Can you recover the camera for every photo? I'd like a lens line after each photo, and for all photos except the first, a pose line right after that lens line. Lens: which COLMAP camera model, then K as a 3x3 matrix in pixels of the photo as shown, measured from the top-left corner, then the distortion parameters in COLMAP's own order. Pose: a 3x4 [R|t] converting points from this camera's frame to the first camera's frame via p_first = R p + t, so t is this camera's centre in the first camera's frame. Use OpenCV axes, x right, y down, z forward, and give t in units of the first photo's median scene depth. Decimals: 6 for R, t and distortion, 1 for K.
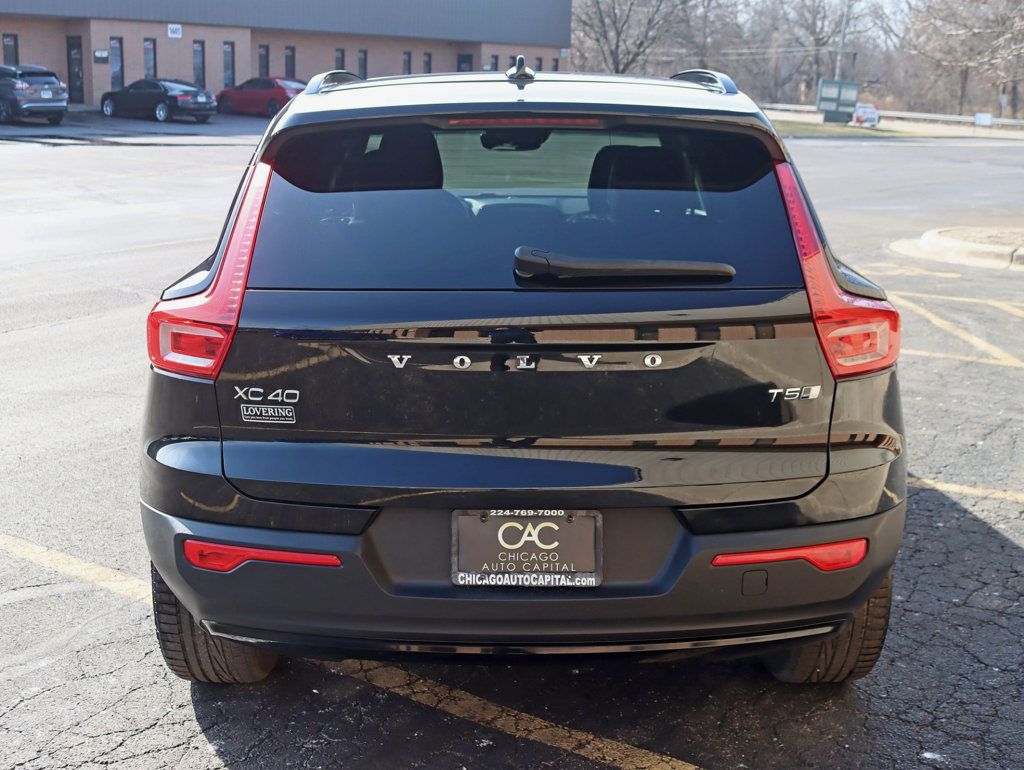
lens RADIAL K [[1273.5, 0, 512.0], [0, 1273.5, 385.0], [0, 0, 1]] dist [-0.087037, 0.036219]
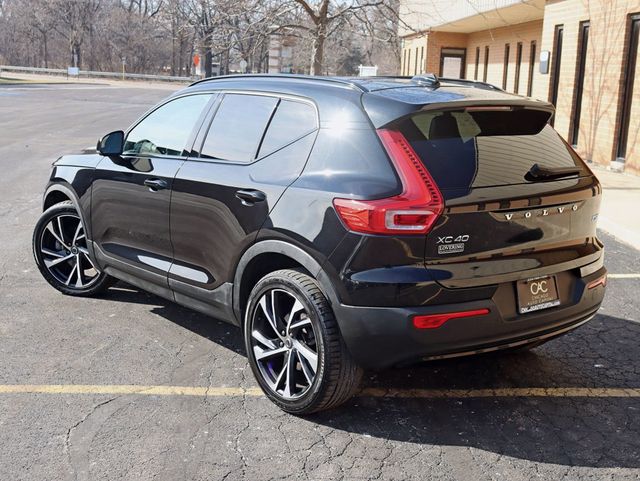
lens RADIAL K [[893.1, 0, 320.0], [0, 893.1, 240.5], [0, 0, 1]] dist [-0.042290, -0.072066]
pose [[0.791471, -0.110007, 0.601226, -1.009406], [0.120657, 0.992434, 0.022751, -0.040584], [-0.599180, 0.054535, 0.798755, -0.043702]]
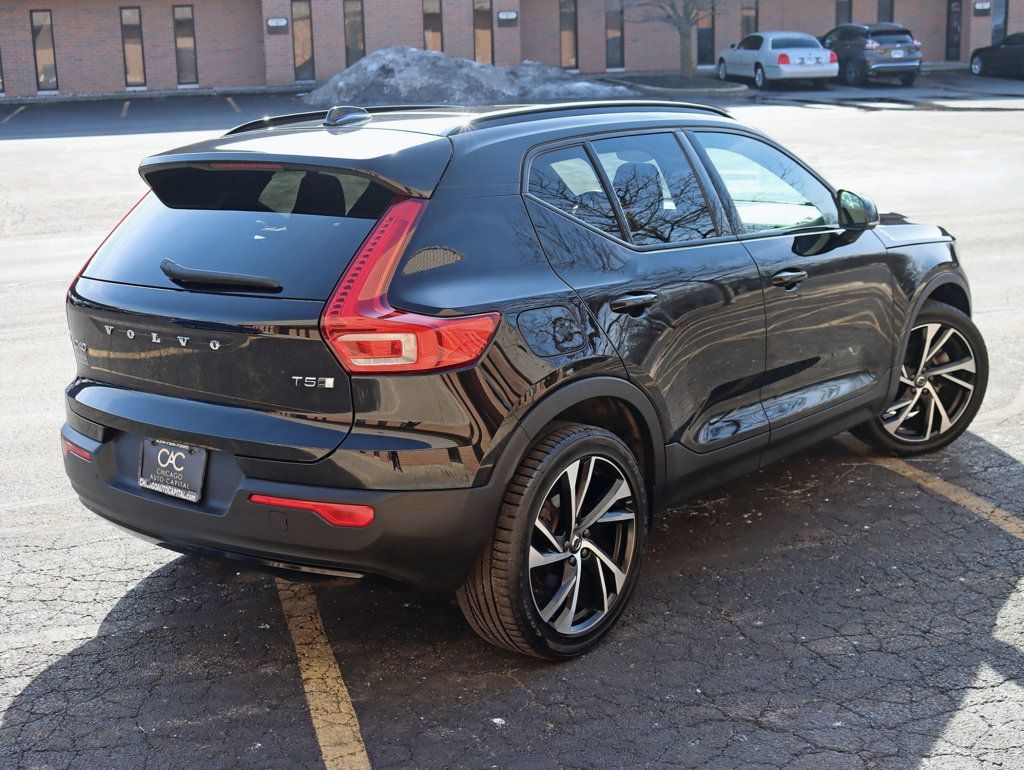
lens RADIAL K [[1429.0, 0, 512.0], [0, 1429.0, 385.0], [0, 0, 1]] dist [-0.042290, -0.072066]
pose [[0.761831, 0.110298, -0.638316, 1.061388], [-0.102251, 0.993519, 0.049639, -0.067826], [0.639655, 0.027452, 0.768172, 0.005404]]
